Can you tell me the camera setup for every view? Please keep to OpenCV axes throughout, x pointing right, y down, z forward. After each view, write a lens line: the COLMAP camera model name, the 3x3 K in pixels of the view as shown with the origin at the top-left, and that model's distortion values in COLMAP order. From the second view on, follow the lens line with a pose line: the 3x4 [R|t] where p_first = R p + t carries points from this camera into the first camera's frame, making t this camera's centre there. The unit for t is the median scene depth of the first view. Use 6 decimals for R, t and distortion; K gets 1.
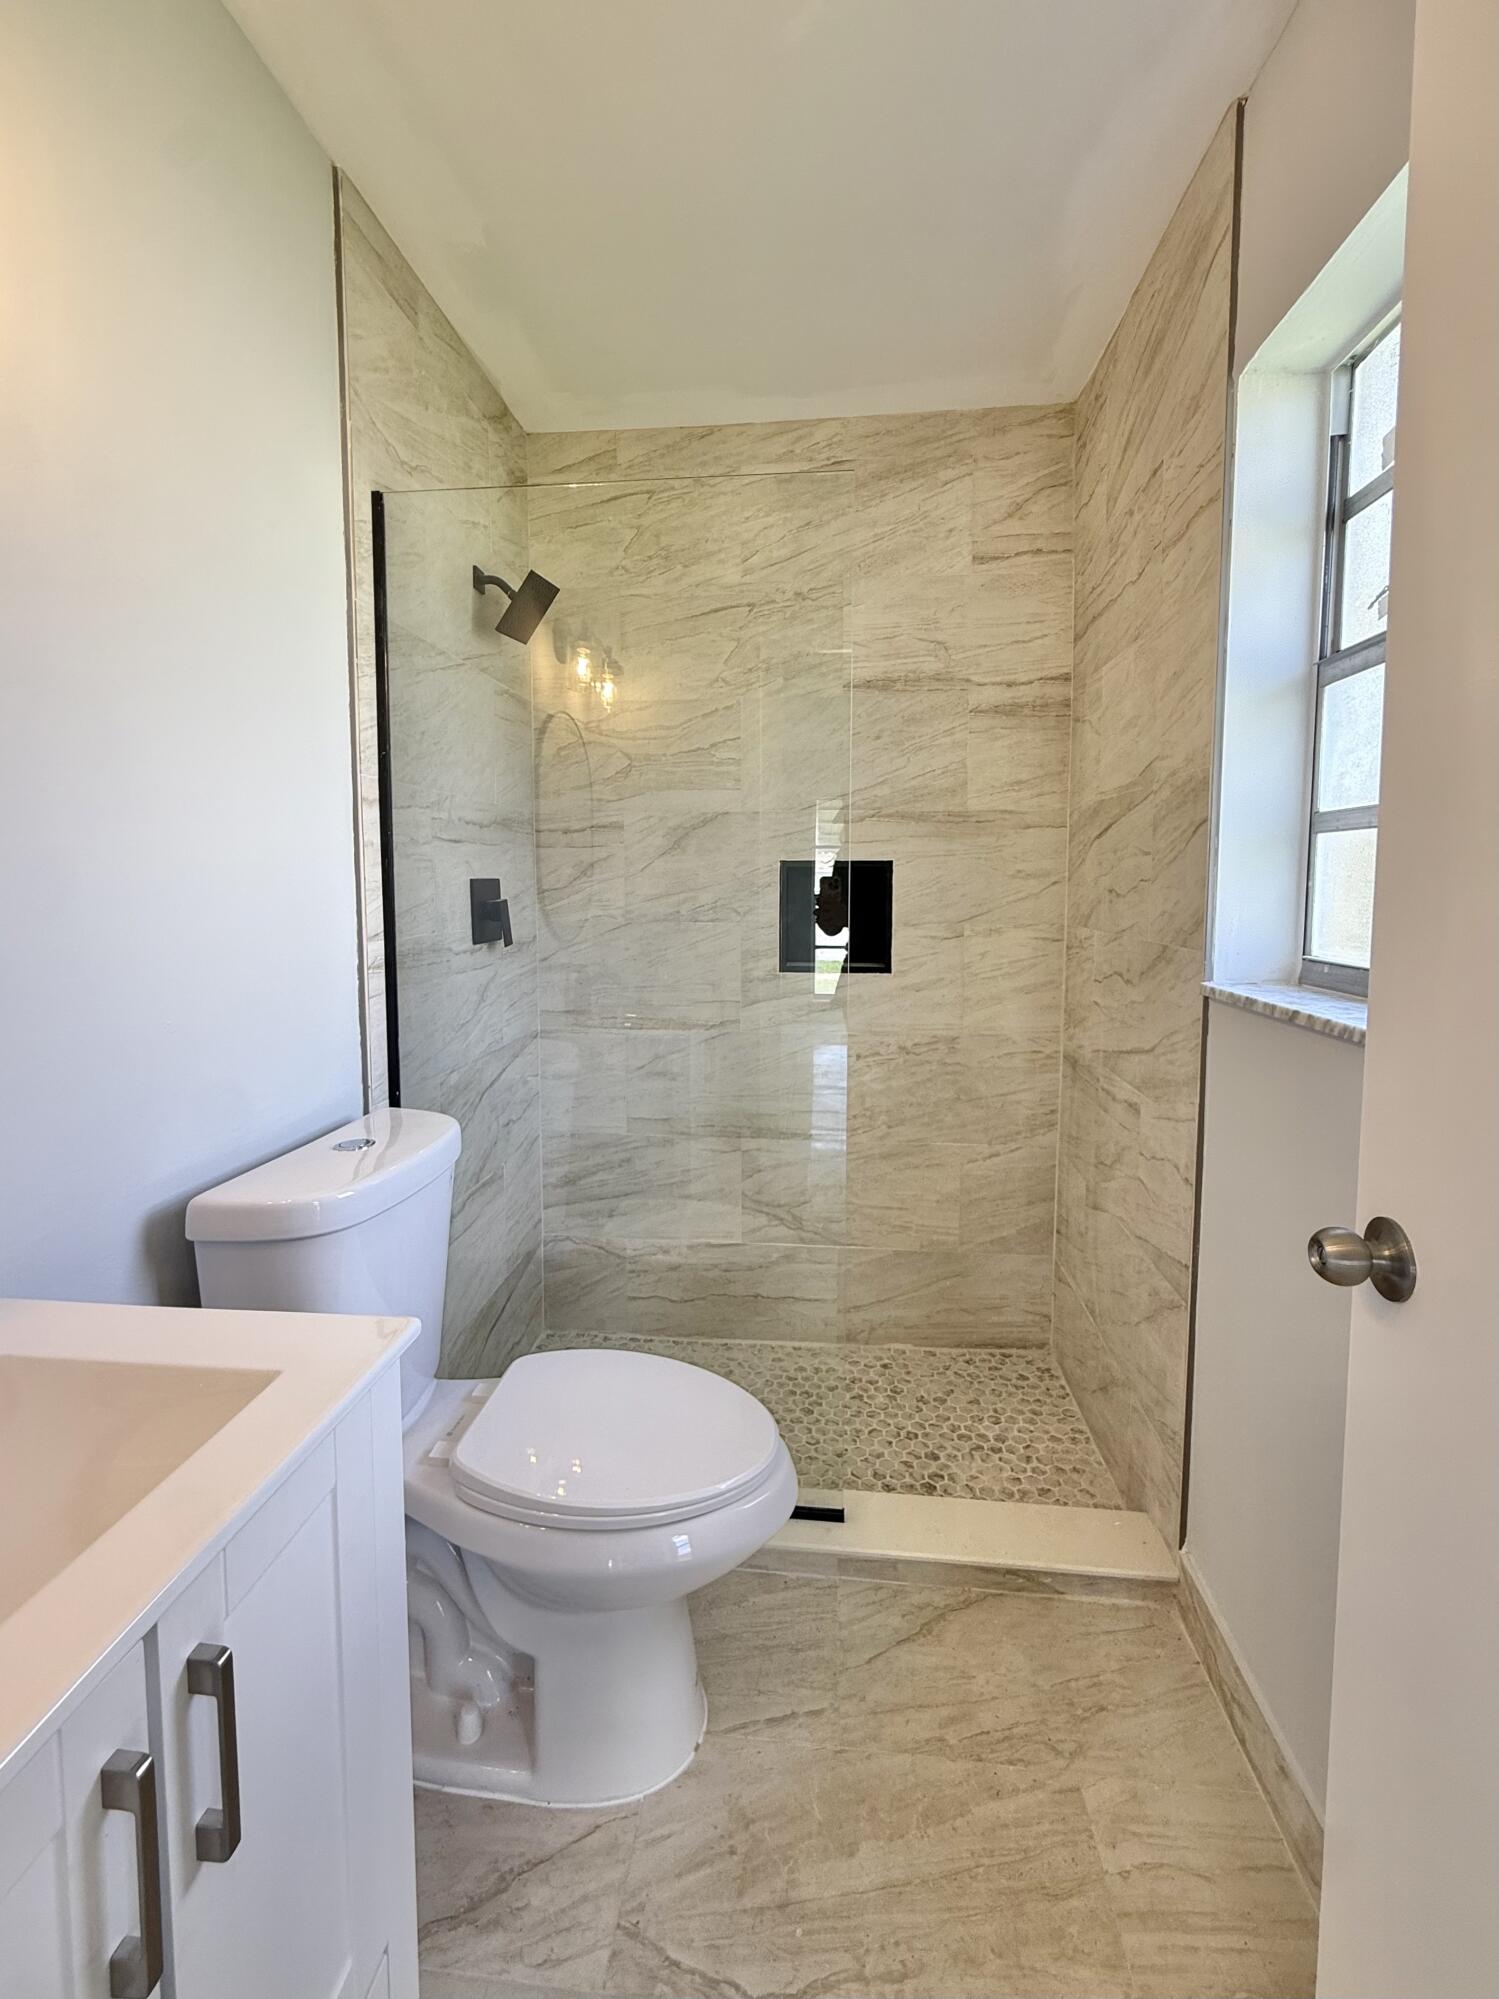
lens RADIAL K [[860.2, 0, 714.8], [0, 860.2, 943.4], [0, 0, 1]] dist [-0.001012, 0.001608]
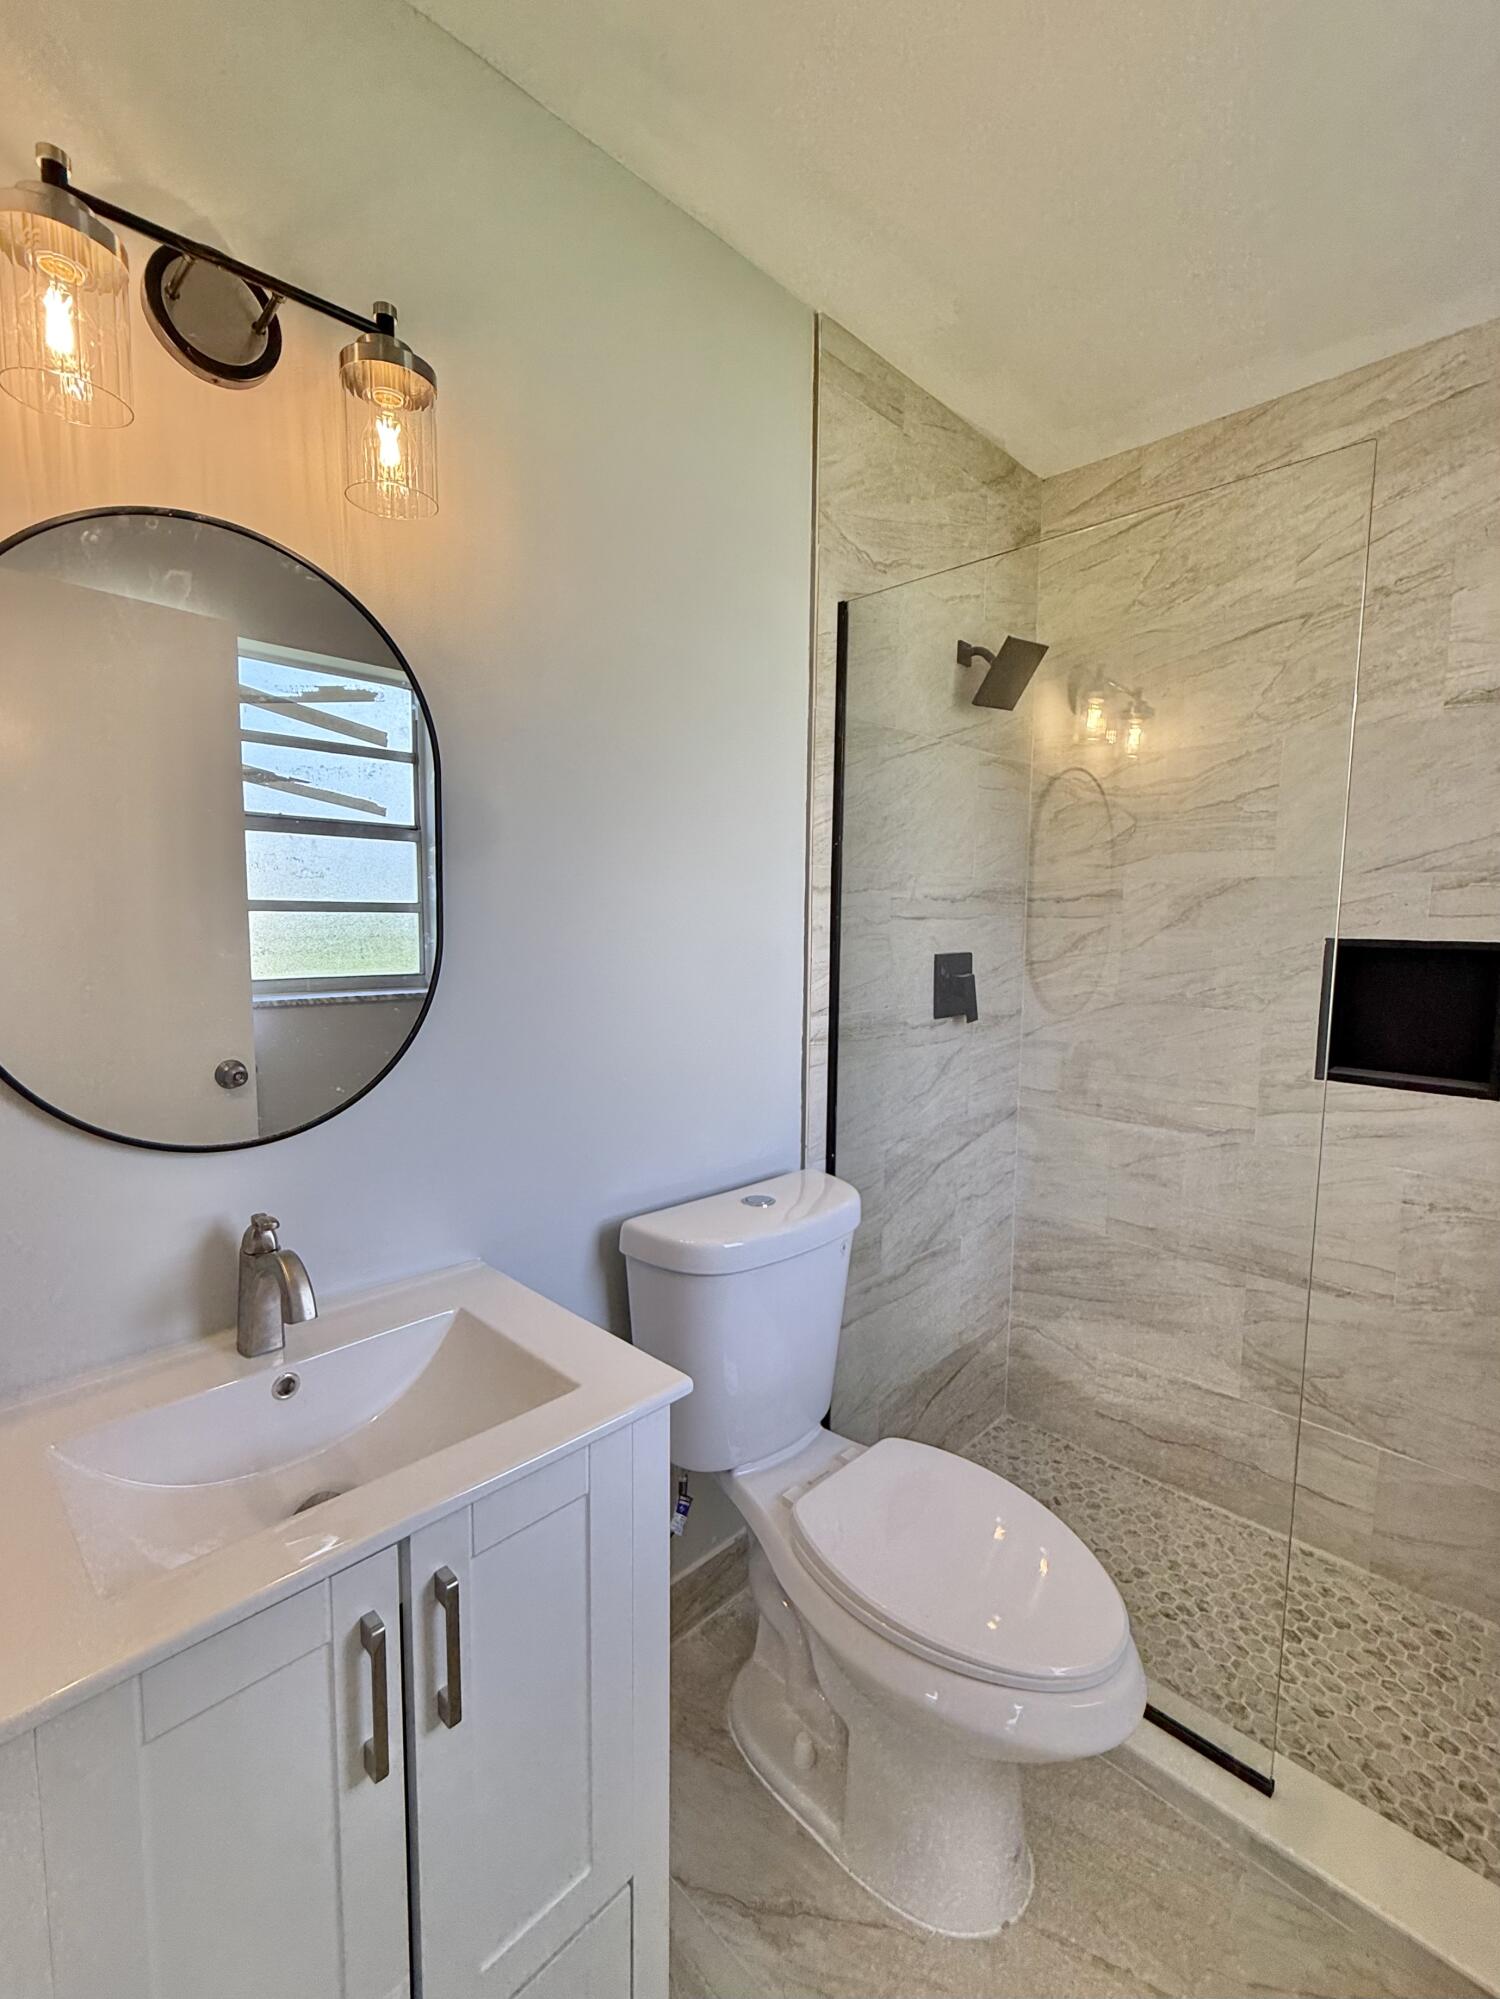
lens RADIAL K [[860.2, 0, 737.7], [0, 860.2, 993.9], [0, 0, 1]] dist [-0.001012, 0.001608]
pose [[0.781875, 0.063858, -0.620156, 0.152221], [-0.051086, 0.997958, 0.038353, -0.050278], [0.621338, 0.001694, 0.783541, 0.053237]]
